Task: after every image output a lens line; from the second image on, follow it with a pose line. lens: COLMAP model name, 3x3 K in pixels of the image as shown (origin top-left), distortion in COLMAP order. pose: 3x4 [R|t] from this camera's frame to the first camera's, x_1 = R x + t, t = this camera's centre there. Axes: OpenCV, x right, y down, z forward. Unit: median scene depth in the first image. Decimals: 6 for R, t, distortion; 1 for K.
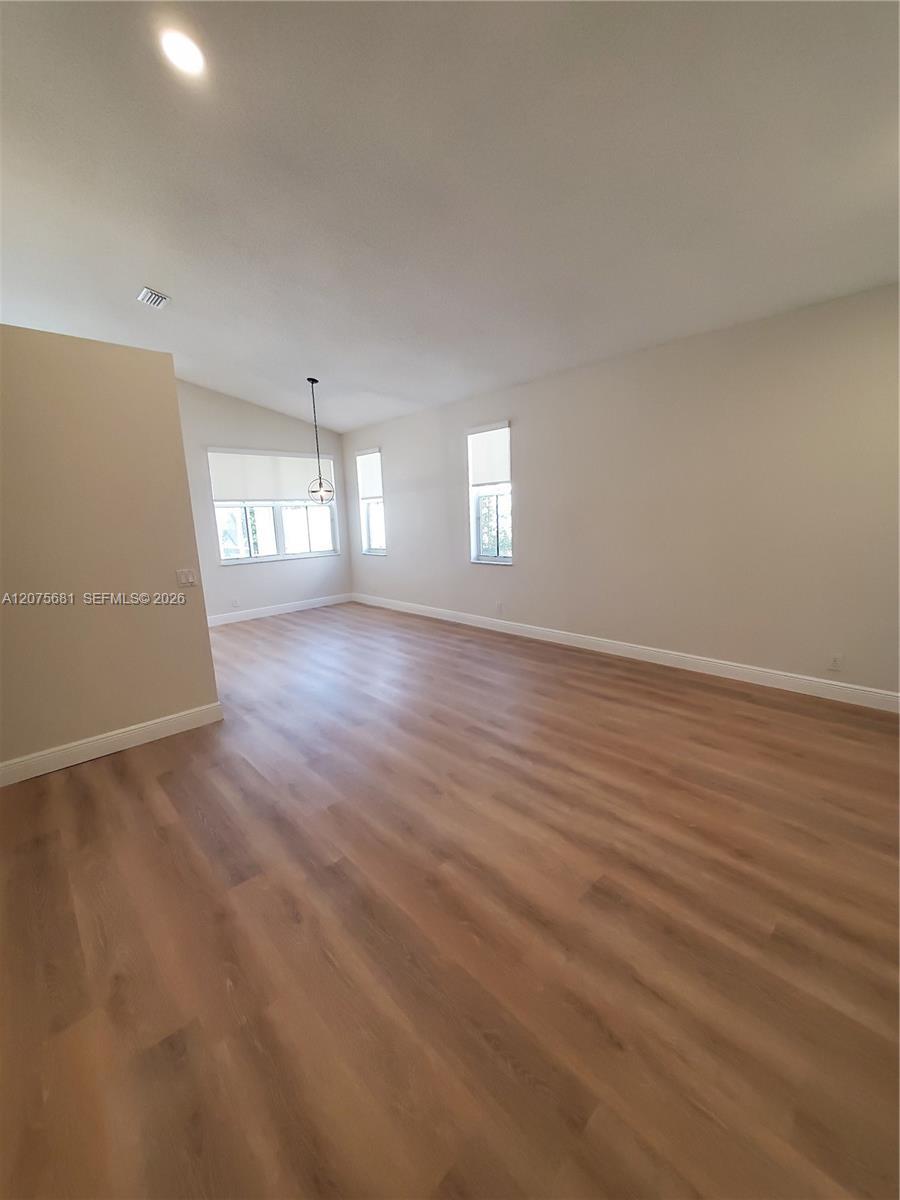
lens RADIAL K [[474.2, 0, 456.2], [0, 474.2, 599.3], [0, 0, 1]] dist [-0.000631, -0.000803]
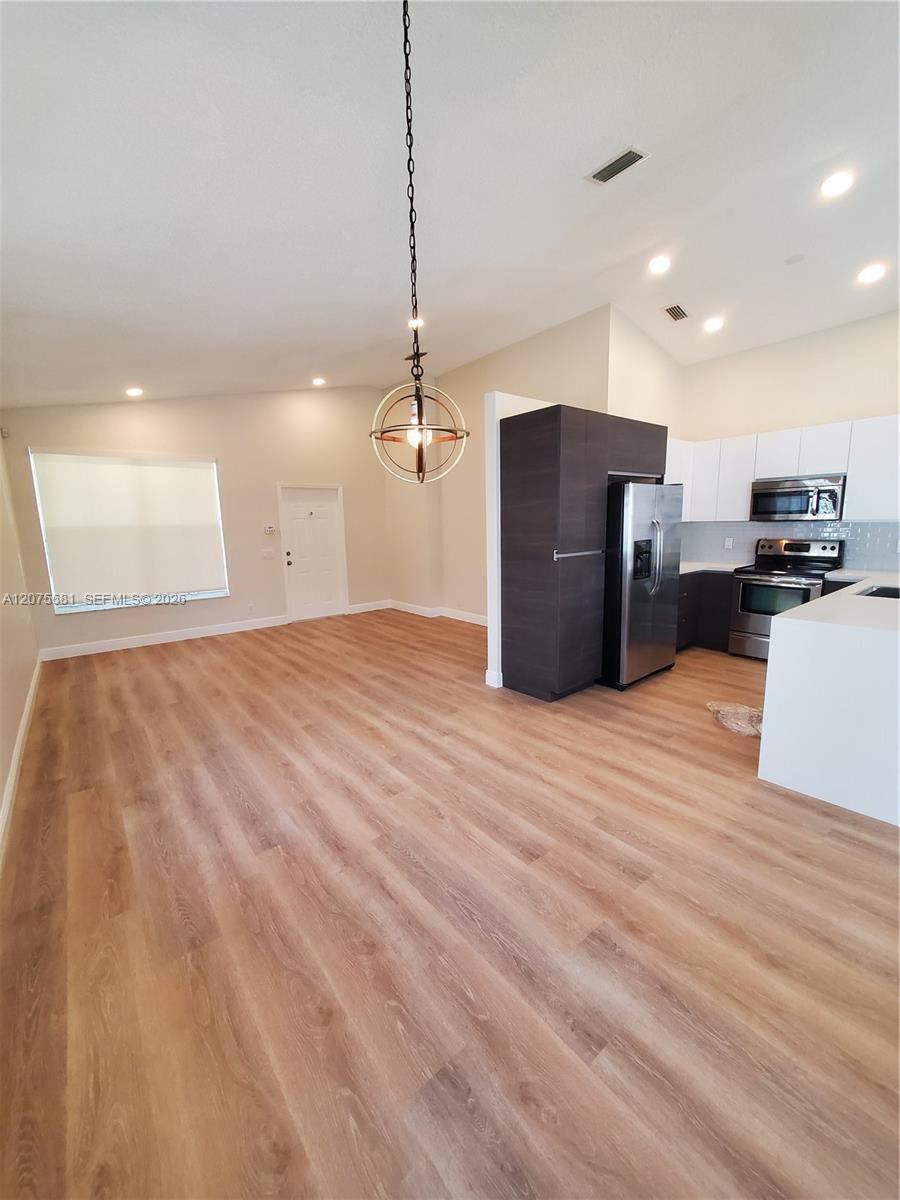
lens RADIAL K [[474.2, 0, 456.2], [0, 474.2, 599.3], [0, 0, 1]] dist [-0.000631, -0.000803]
pose [[-0.994902, 0.045637, 0.089929, -0.611926], [0.073241, 0.939985, 0.333261, -0.425908], [-0.069323, 0.338149, -0.938536, 2.391129]]
